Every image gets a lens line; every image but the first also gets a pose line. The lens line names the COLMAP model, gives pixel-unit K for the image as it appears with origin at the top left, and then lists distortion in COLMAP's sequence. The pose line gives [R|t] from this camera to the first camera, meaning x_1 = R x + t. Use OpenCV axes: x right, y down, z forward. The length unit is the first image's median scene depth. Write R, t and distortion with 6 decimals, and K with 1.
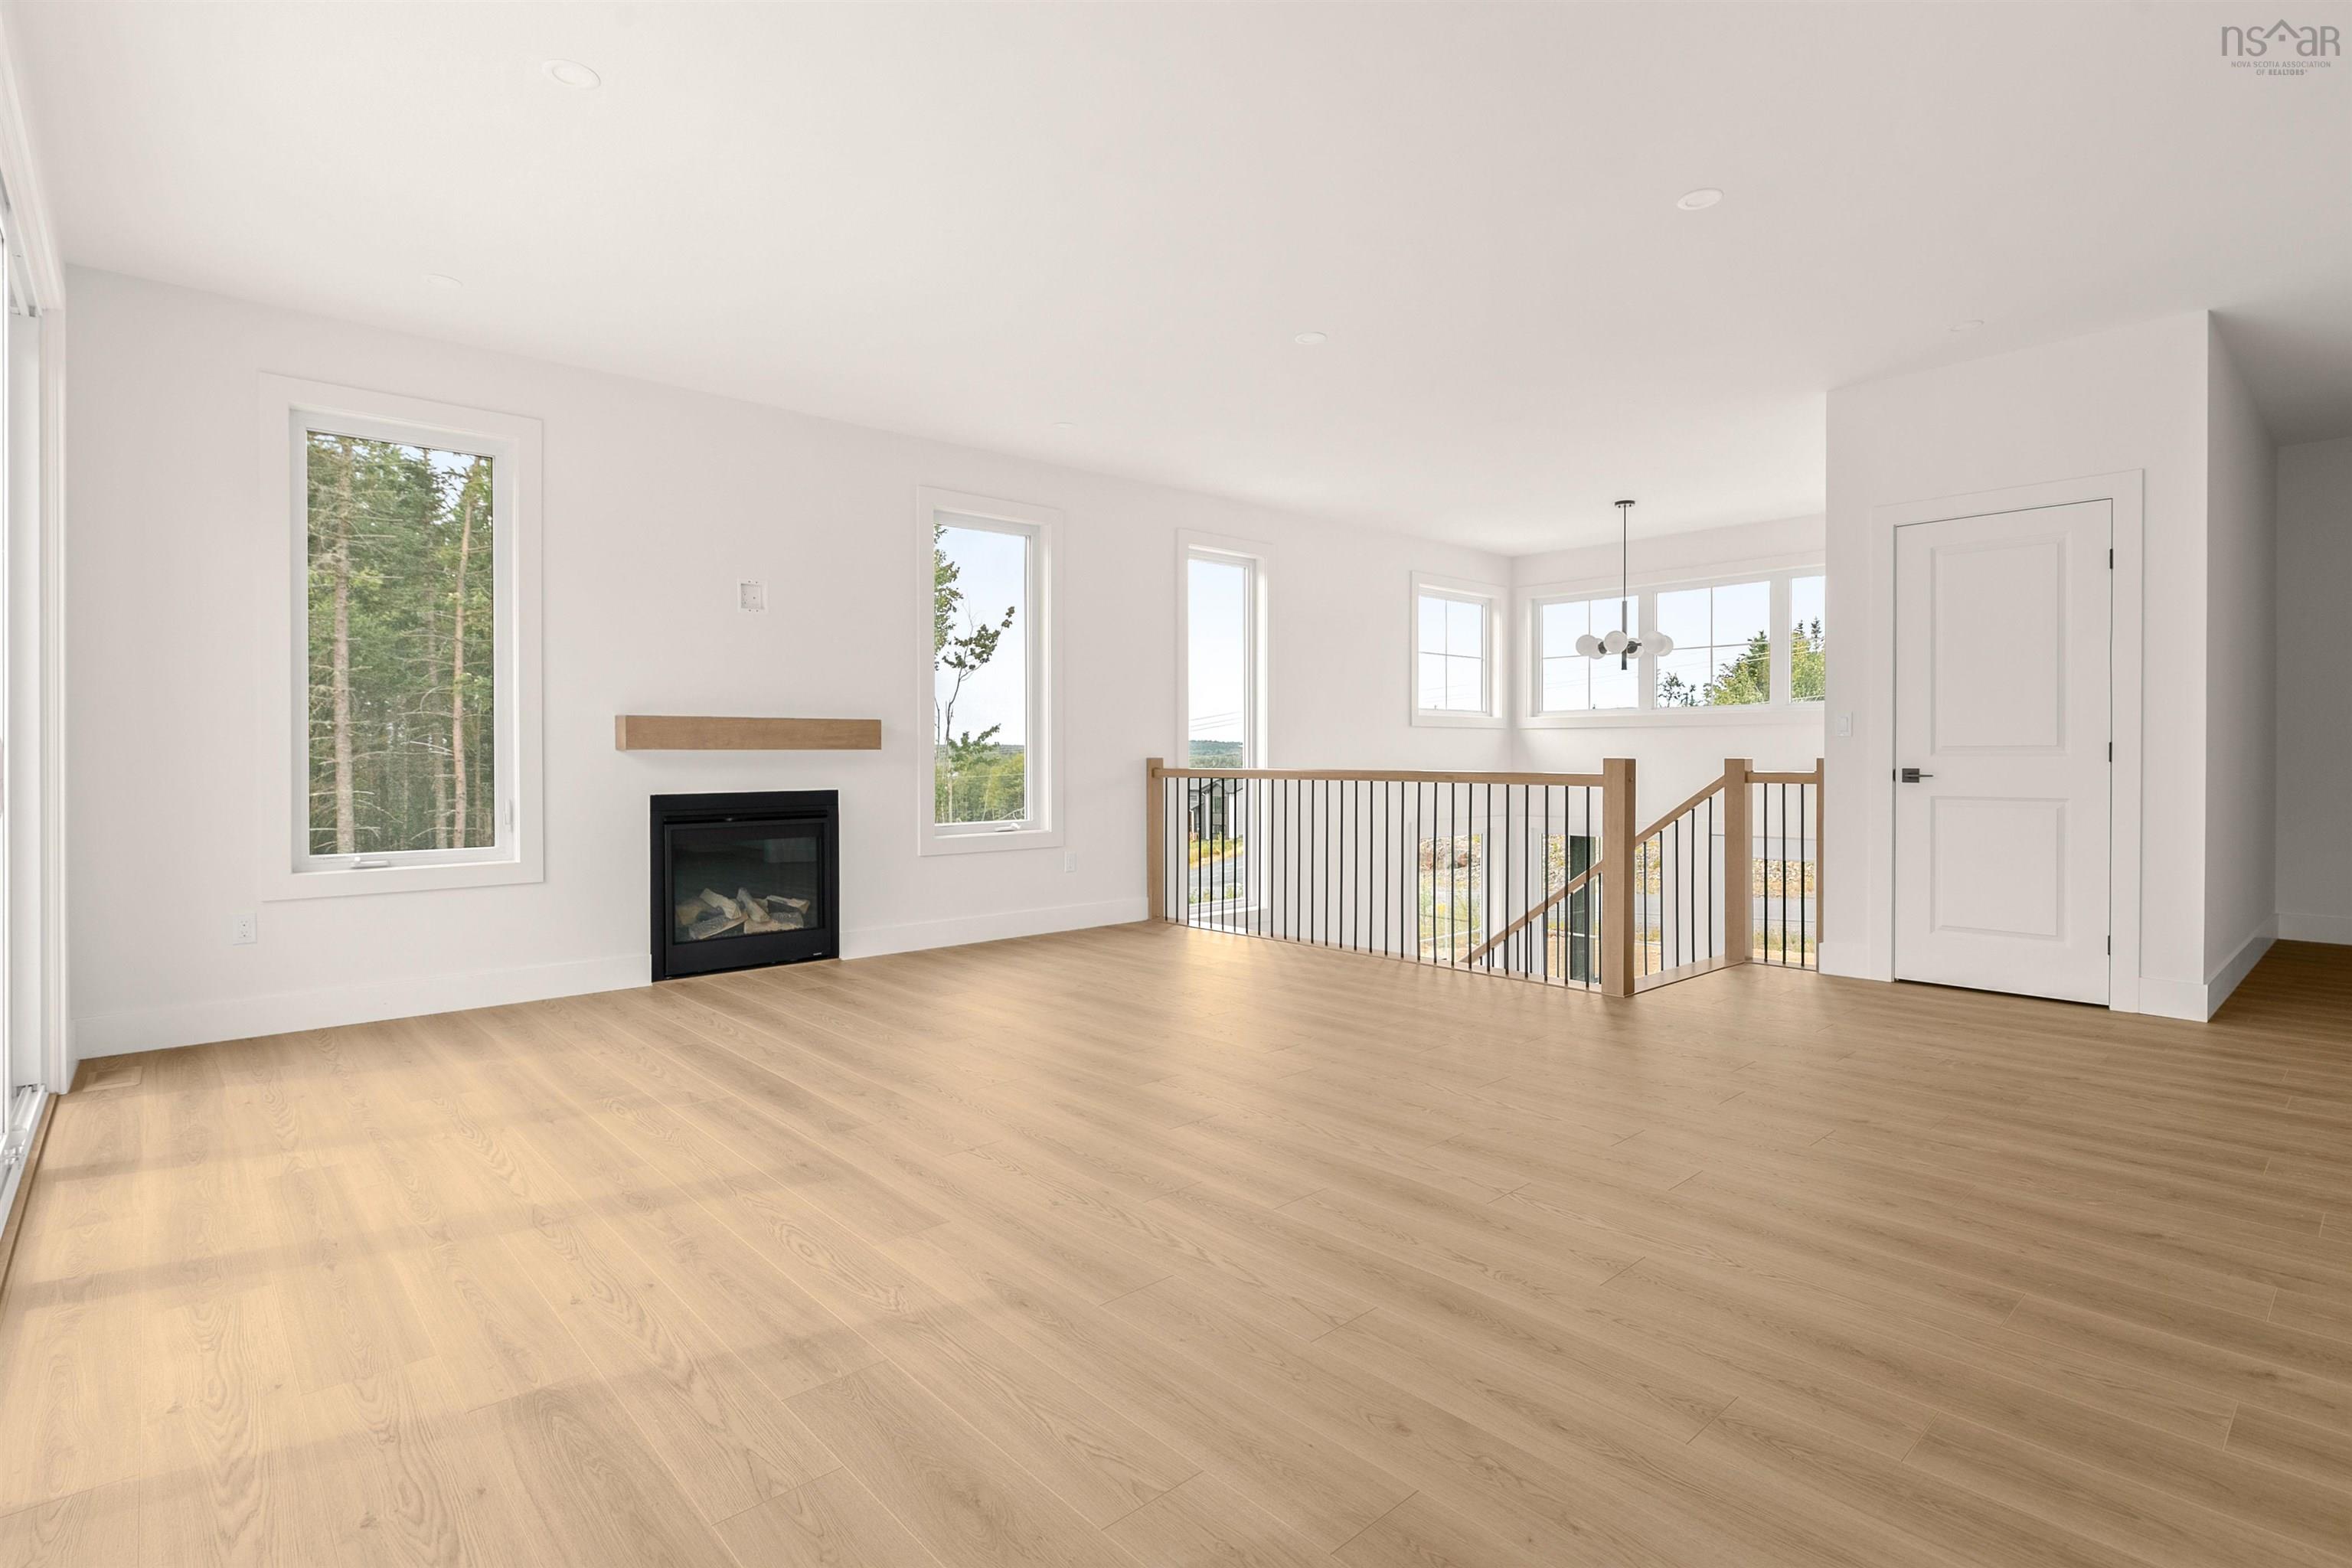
lens RADIAL K [[1159.6, 0, 1188.8], [0, 1159.6, 753.1], [0, 0, 1]] dist [-0.005876, -0.000657]
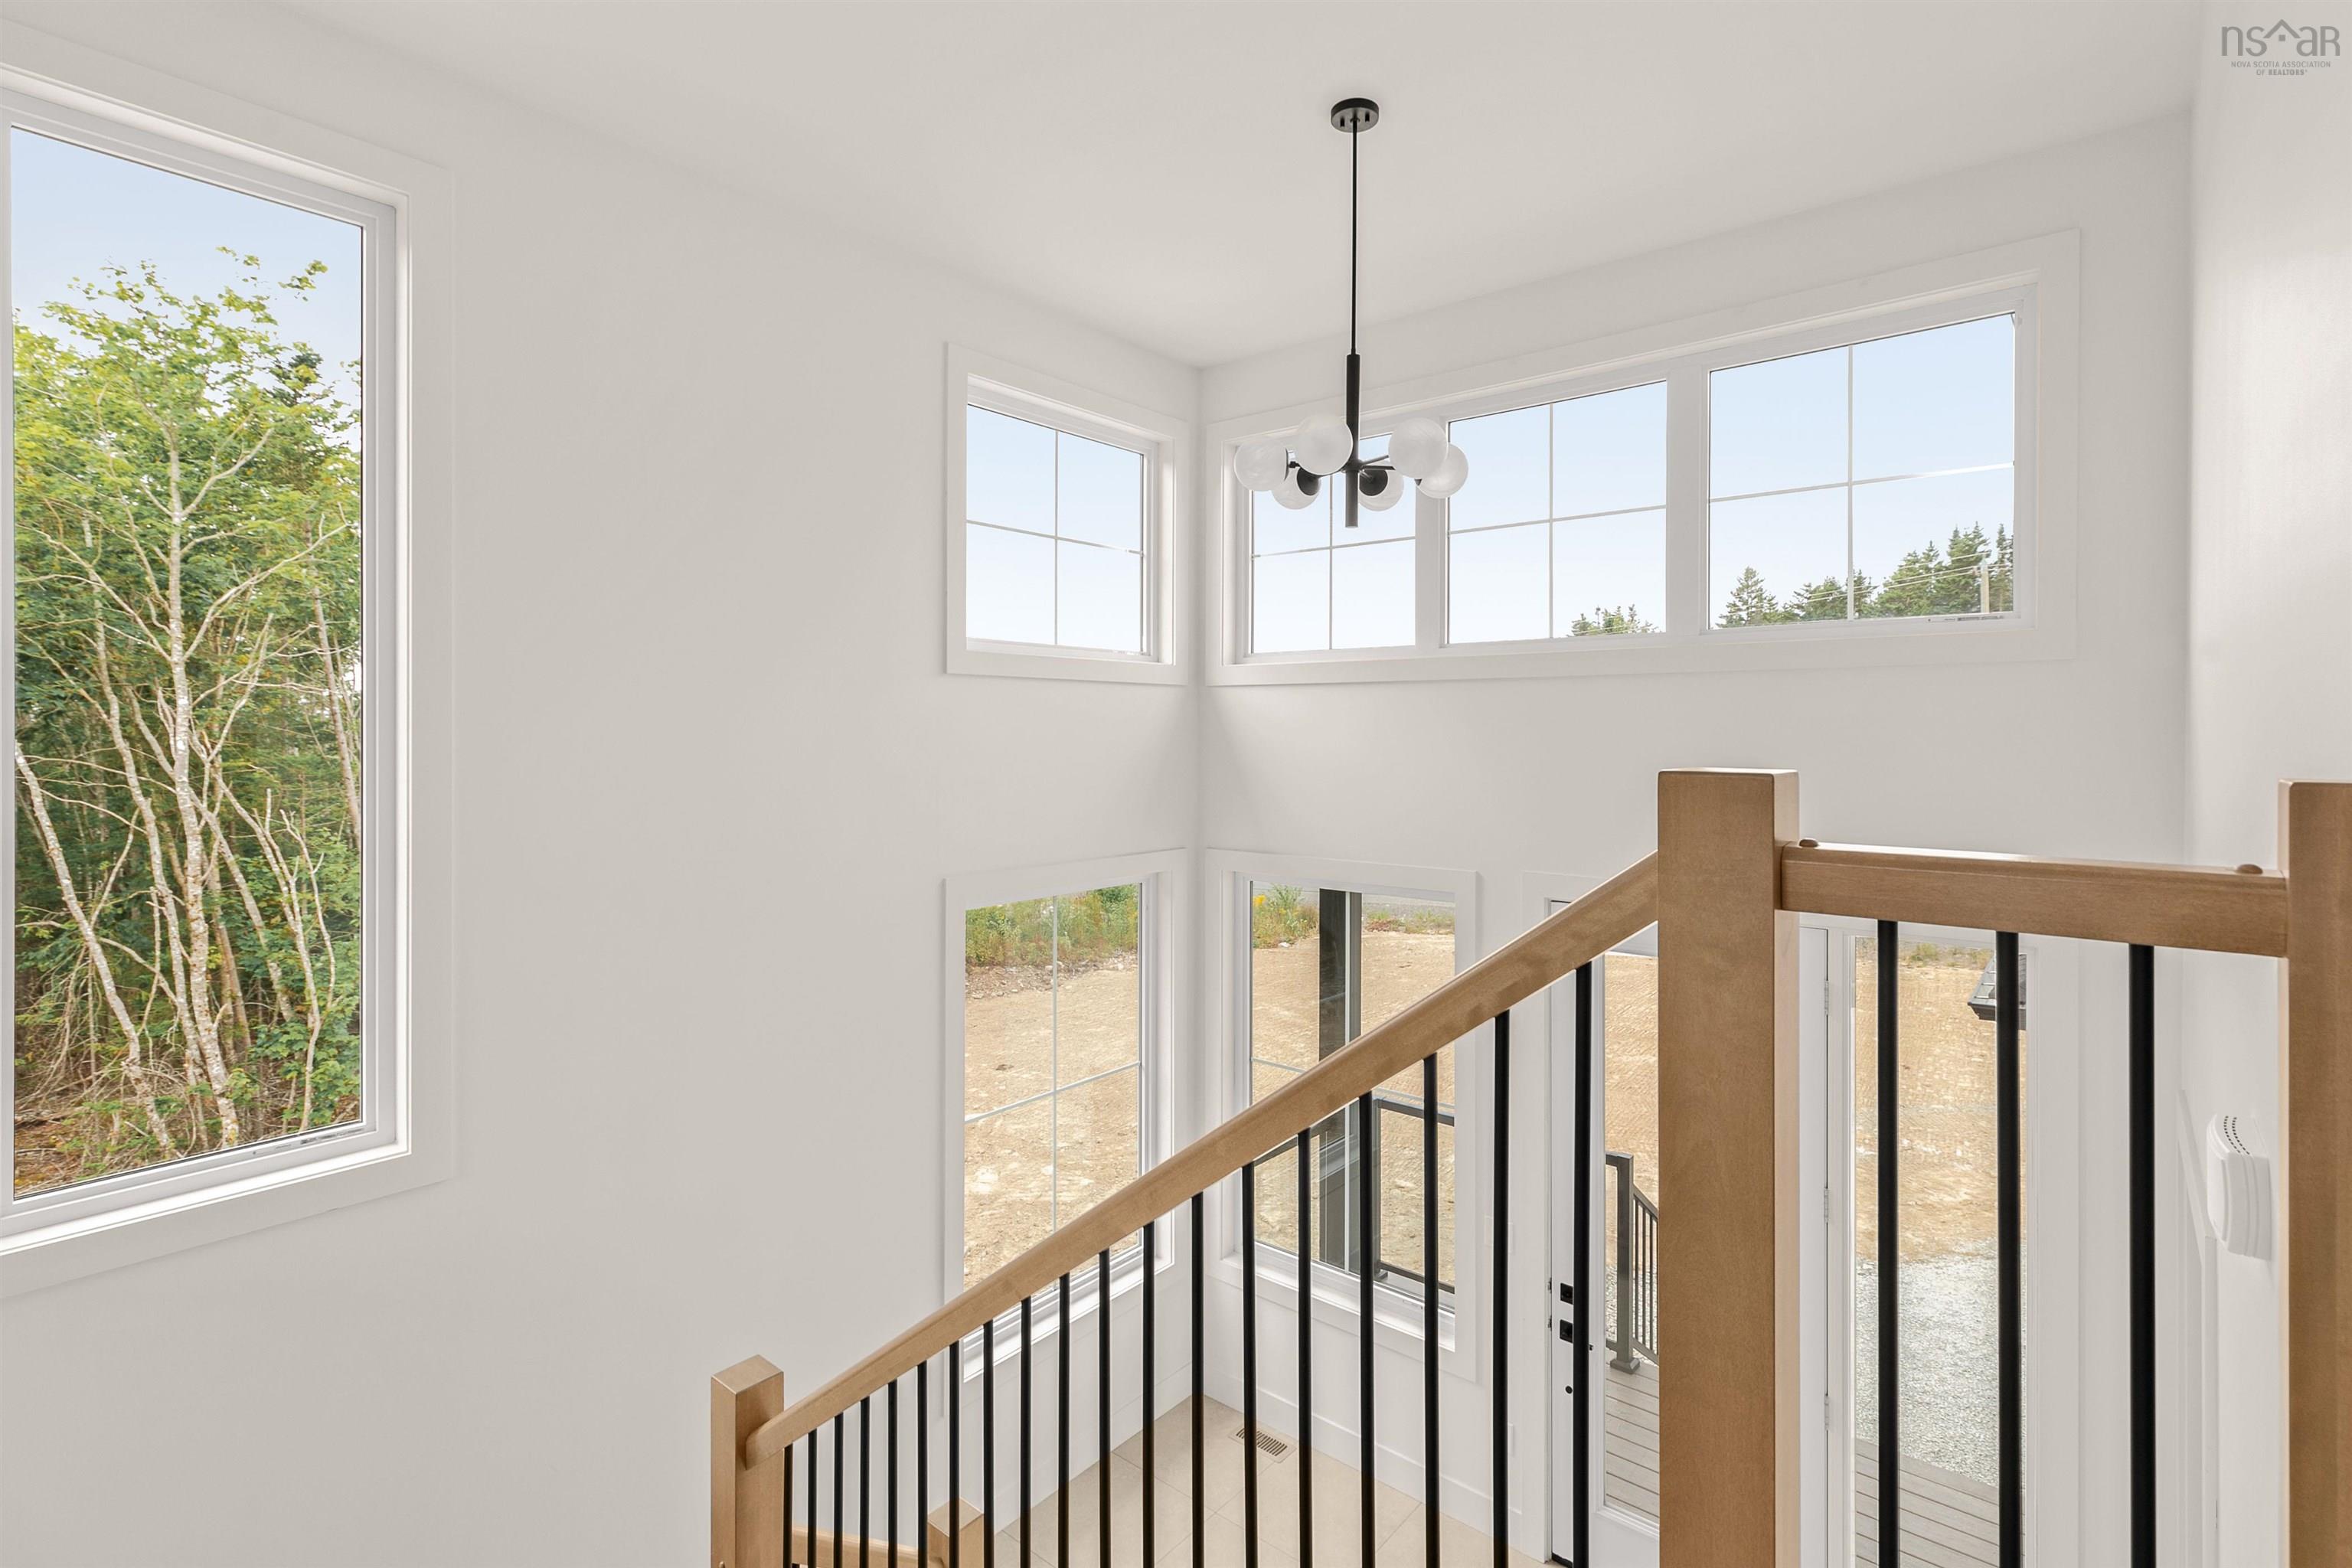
lens RADIAL K [[1148.2, 0, 1230.6], [0, 1148.2, 719.8], [0, 0, 1]] dist [-0.000942, -0.000117]
pose [[0.986603, 0.005939, 0.163030, 0.374506], [-0.004809, 0.999962, -0.007329, -0.002760], [-0.163067, 0.006447, 0.986594, 0.853120]]
